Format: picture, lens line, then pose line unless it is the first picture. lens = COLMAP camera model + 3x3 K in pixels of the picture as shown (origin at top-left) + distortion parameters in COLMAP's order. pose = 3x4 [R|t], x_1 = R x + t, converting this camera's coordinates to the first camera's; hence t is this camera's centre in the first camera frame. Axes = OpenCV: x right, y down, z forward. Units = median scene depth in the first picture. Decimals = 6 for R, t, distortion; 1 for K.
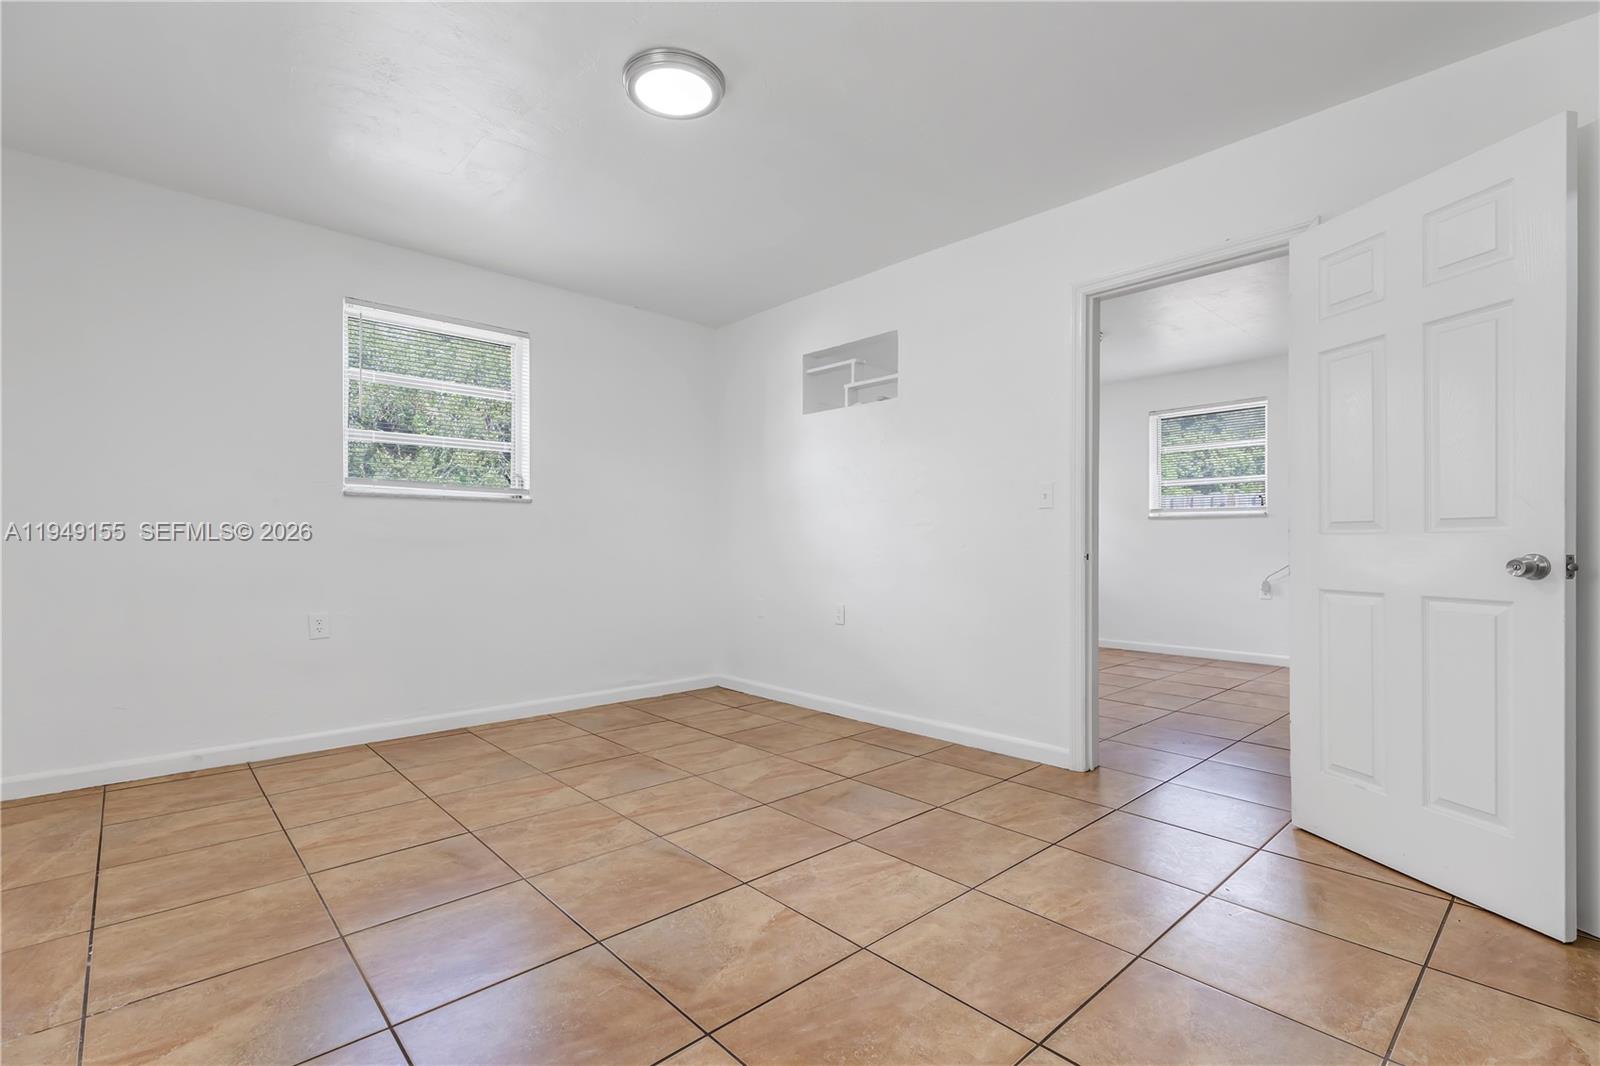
lens RADIAL K [[733.1, 0, 800.0], [0, 733.1, 533.0], [0, 0, 1]] dist [0.002292, 0.000496]
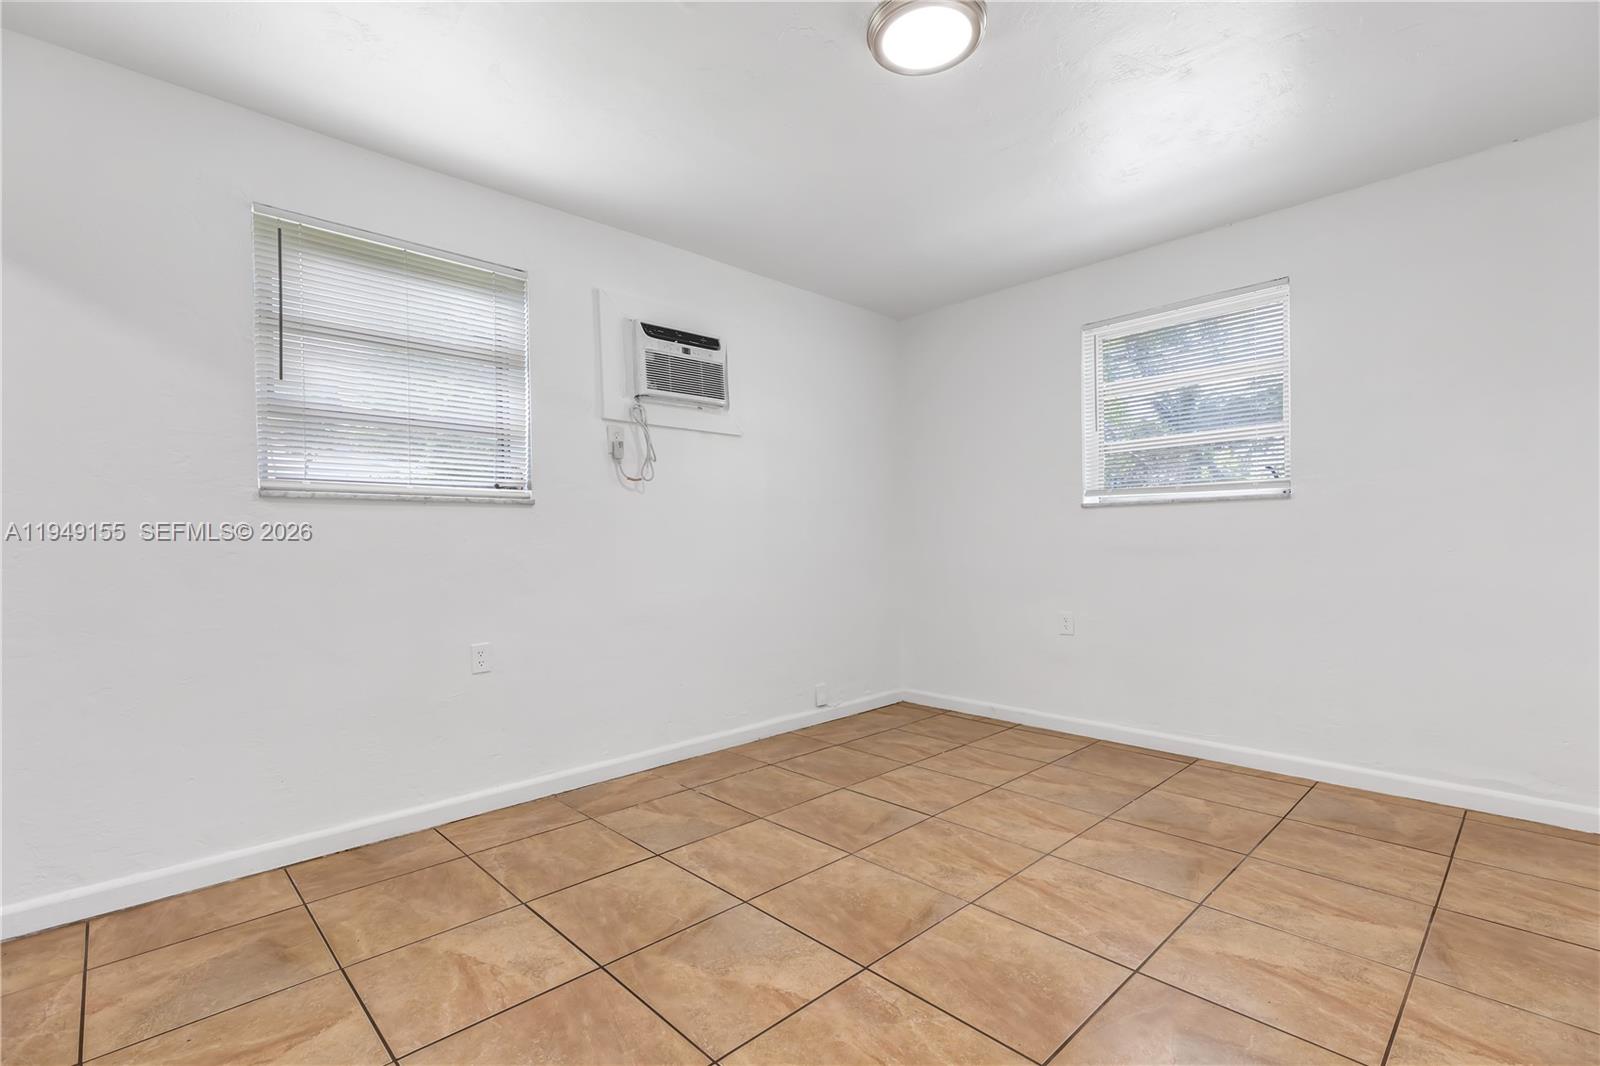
lens RADIAL K [[724.7, 0, 789.7], [0, 724.7, 536.6], [0, 0, 1]] dist [0.004887, 0.000510]
pose [[0.009411, -0.009917, -0.999907, 0.621171], [0.027992, 0.999562, -0.009650, -0.012876], [0.999564, -0.027899, 0.009685, 0.740817]]
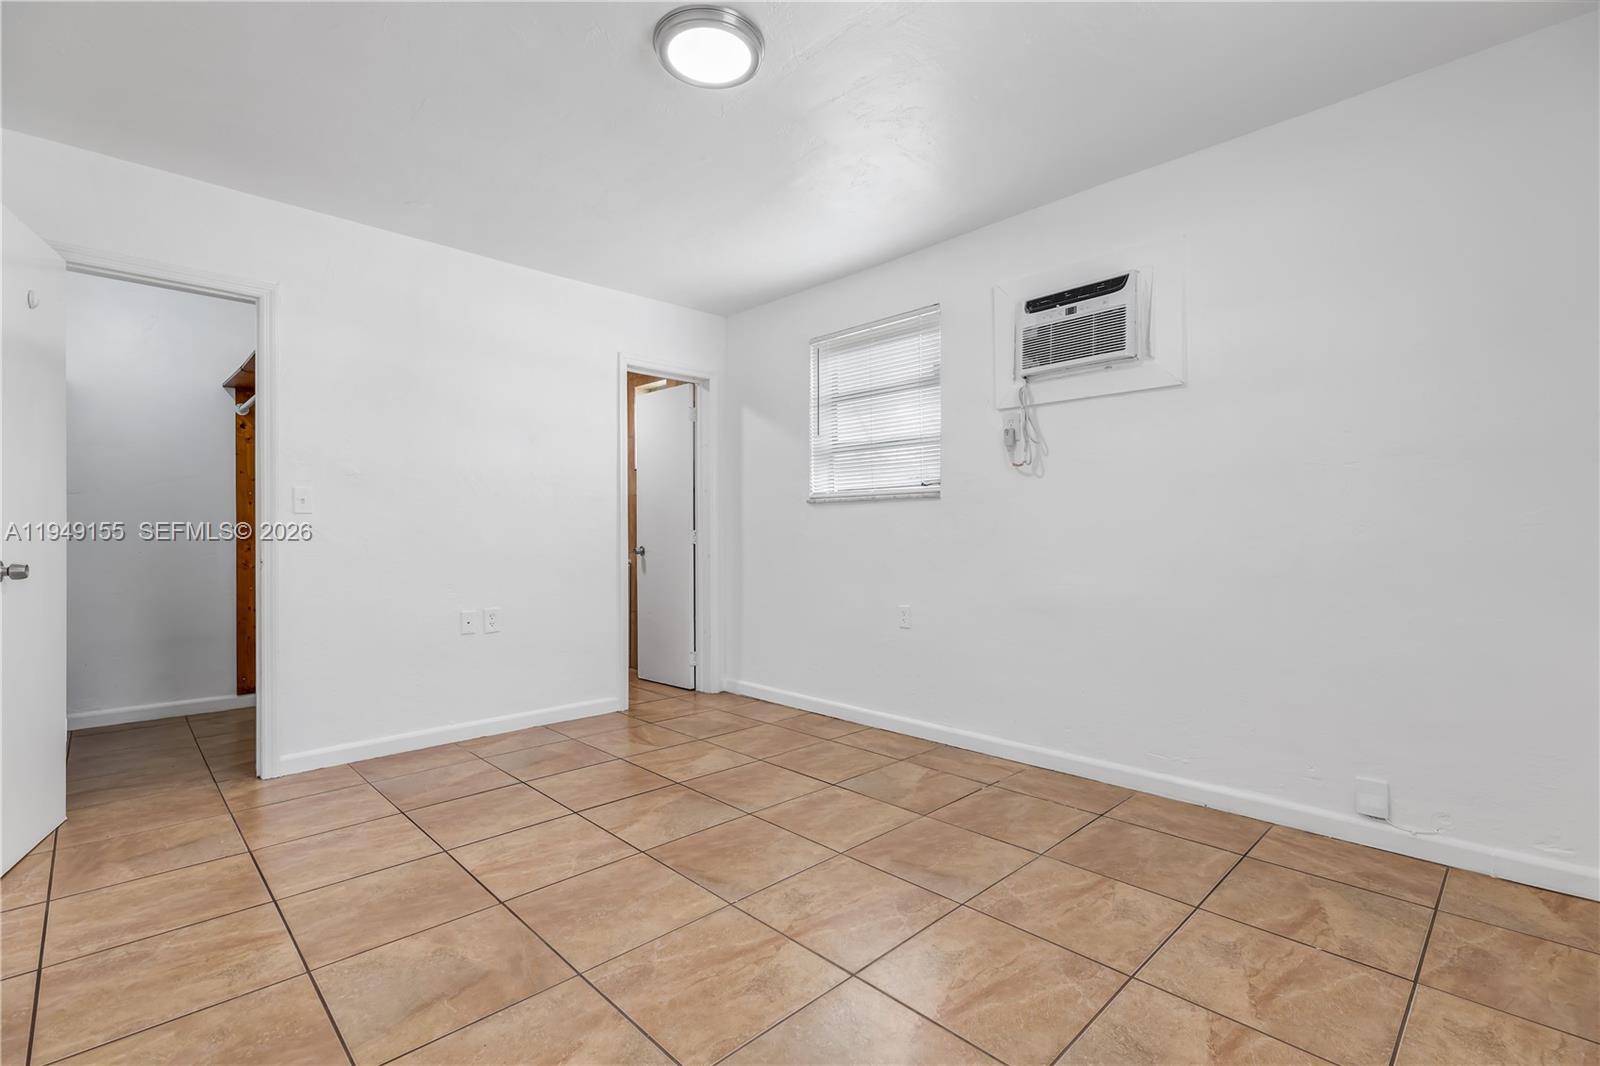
lens RADIAL K [[724.7, 0, 789.7], [0, 724.7, 536.6], [0, 0, 1]] dist [0.004887, 0.000510]
pose [[-0.999886, 0.001881, -0.014979, -0.231547], [0.002045, 0.999938, -0.010903, 0.002429], [0.014957, -0.010932, -0.999828, 1.719412]]
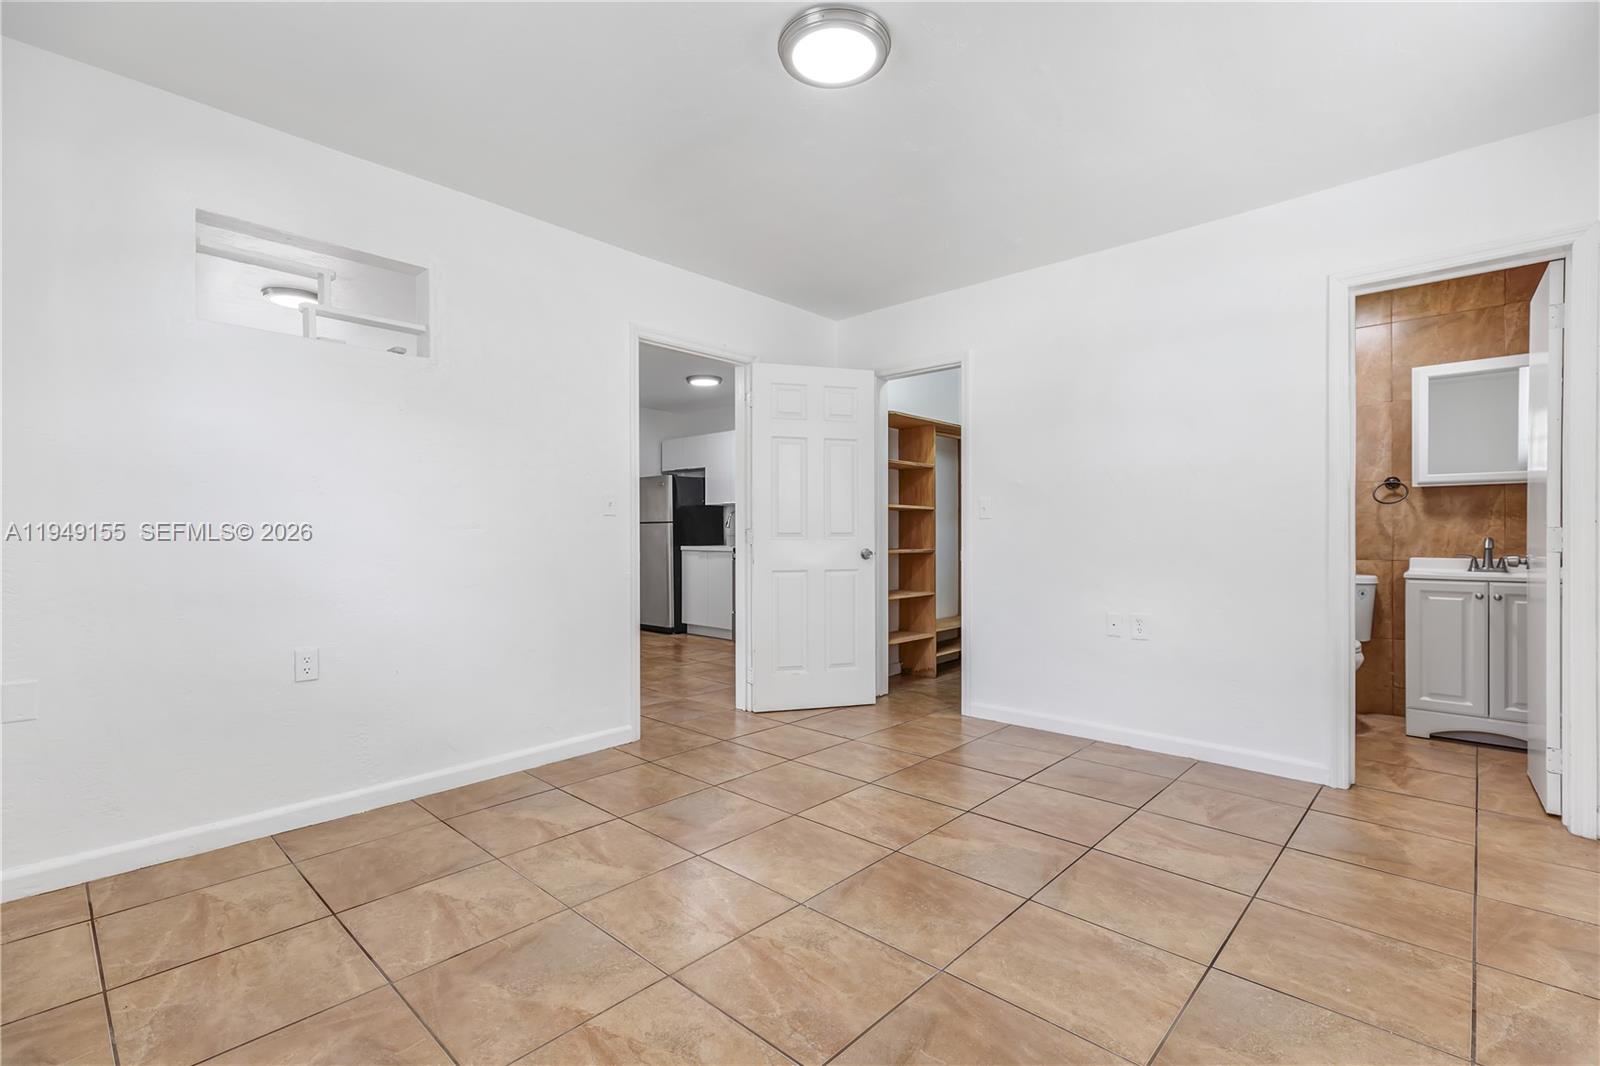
lens RADIAL K [[715.4, 0, 795.7], [0, 715.4, 537.7], [0, 0, 1]] dist [0.004233, 0.000887]
pose [[-0.069148, -0.004350, 0.997597, -0.948743], [-0.012045, 0.999921, 0.003526, -0.010479], [-0.997534, -0.011773, -0.069195, 1.000312]]
